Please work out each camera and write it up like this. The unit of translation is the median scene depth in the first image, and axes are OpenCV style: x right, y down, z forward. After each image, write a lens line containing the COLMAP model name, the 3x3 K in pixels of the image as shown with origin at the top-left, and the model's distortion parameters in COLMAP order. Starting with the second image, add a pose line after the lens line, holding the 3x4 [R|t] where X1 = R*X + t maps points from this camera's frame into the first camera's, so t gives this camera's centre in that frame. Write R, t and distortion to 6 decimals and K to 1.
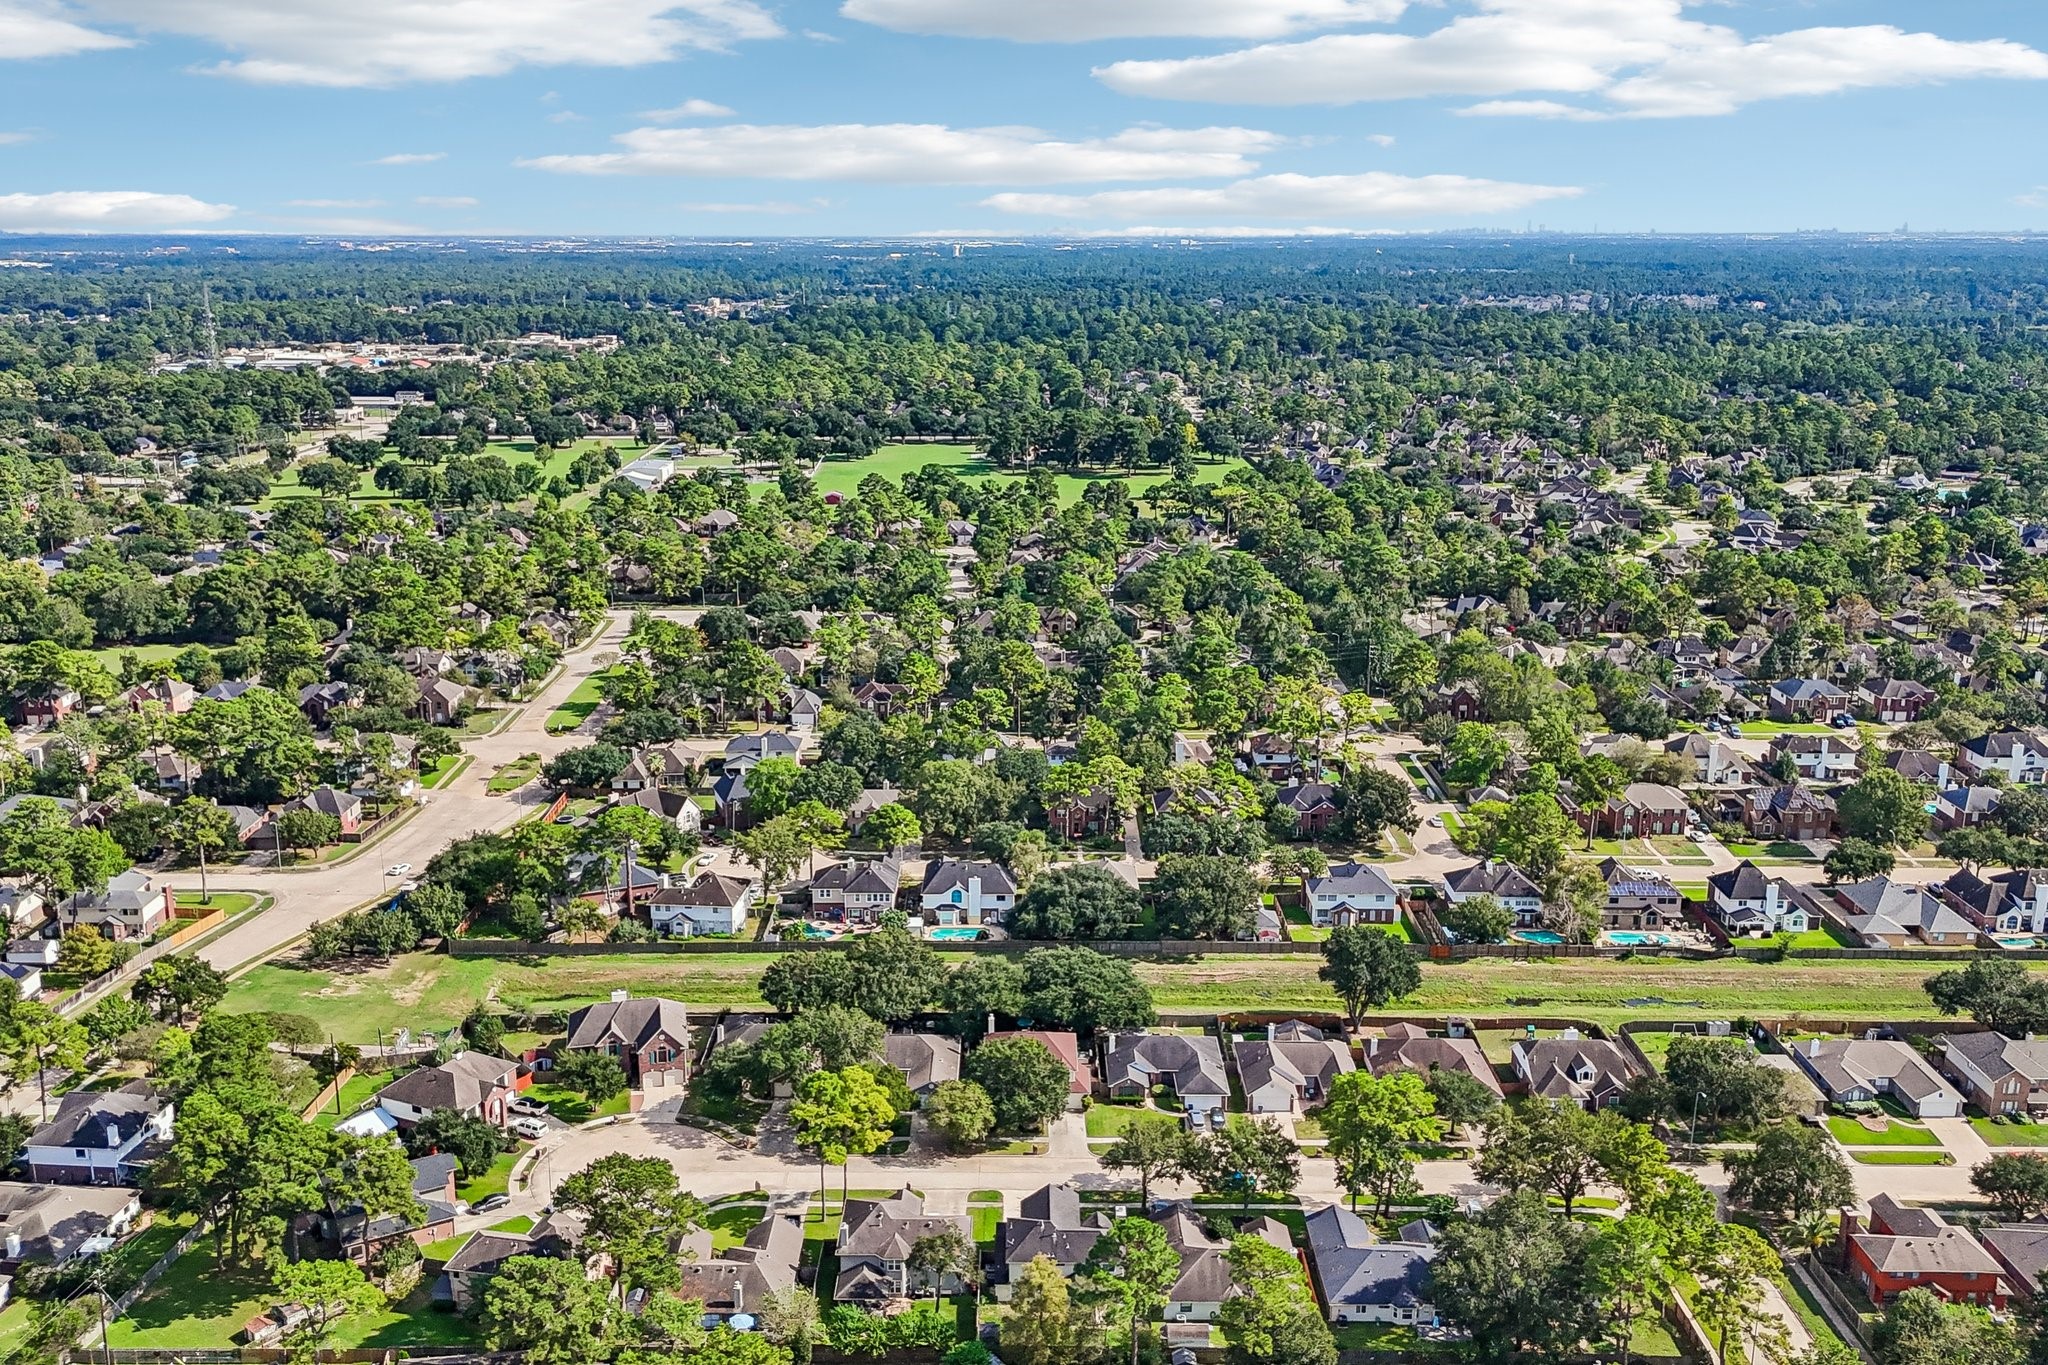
lens RADIAL K [[1808.4, 0, 1021.6], [0, 1808.4, 681.1], [0, 0, 1]] dist [0.085980, -0.016353]
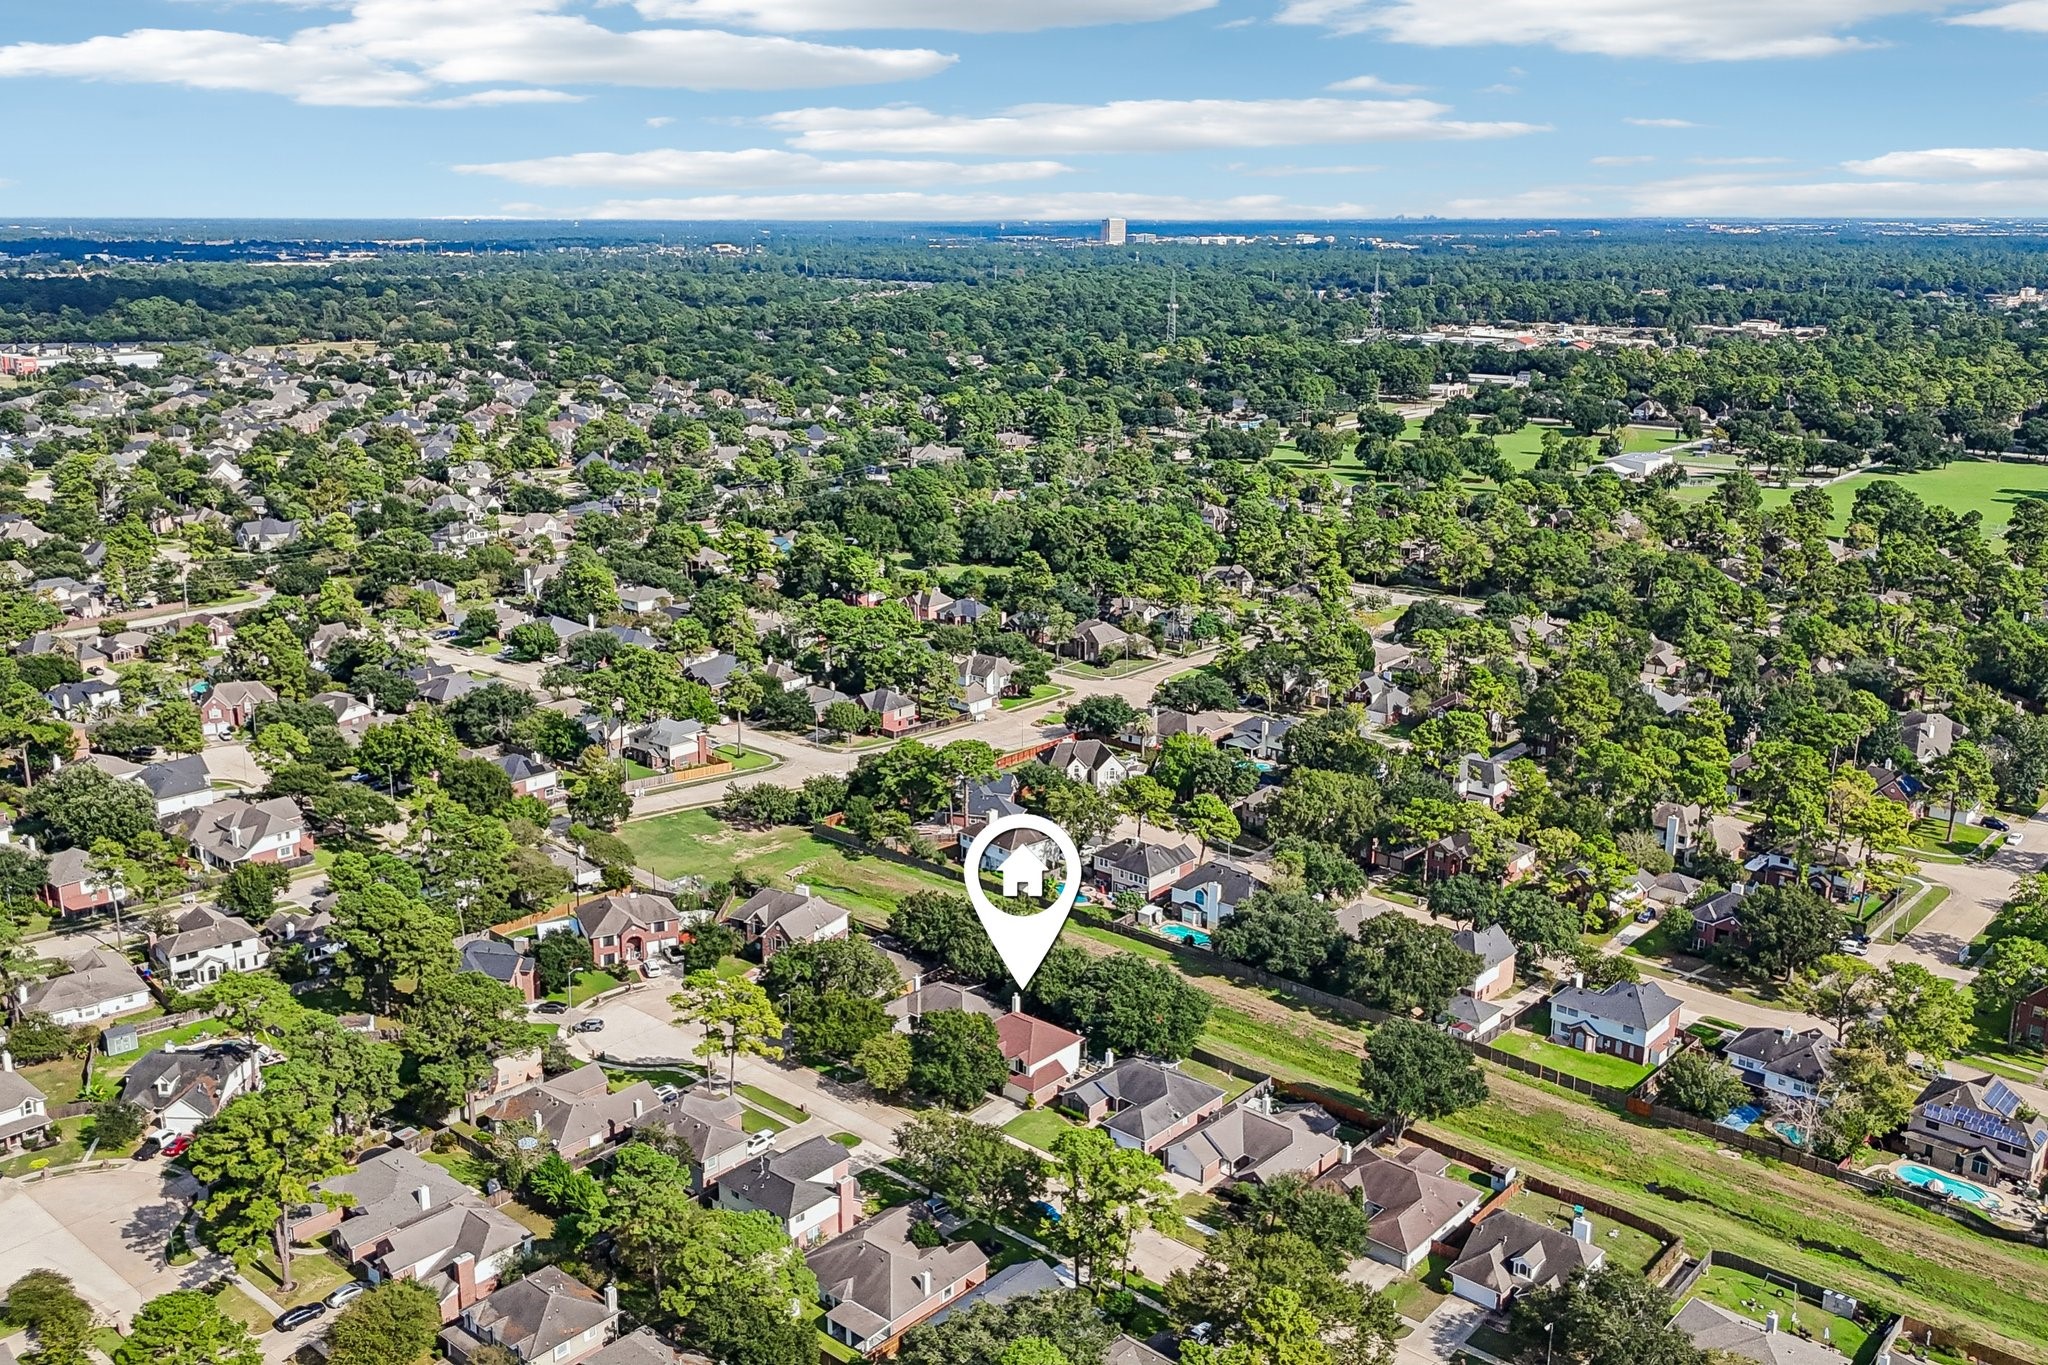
lens RADIAL K [[1808.4, 0, 1020.9], [0, 1808.4, 684.3], [0, 0, 1]] dist [0.085980, -0.016353]
pose [[0.749108, 0.168550, -0.640647, 0.455071], [-0.162585, 0.984290, 0.068849, -0.041020], [0.642186, 0.052584, 0.764743, 0.176560]]
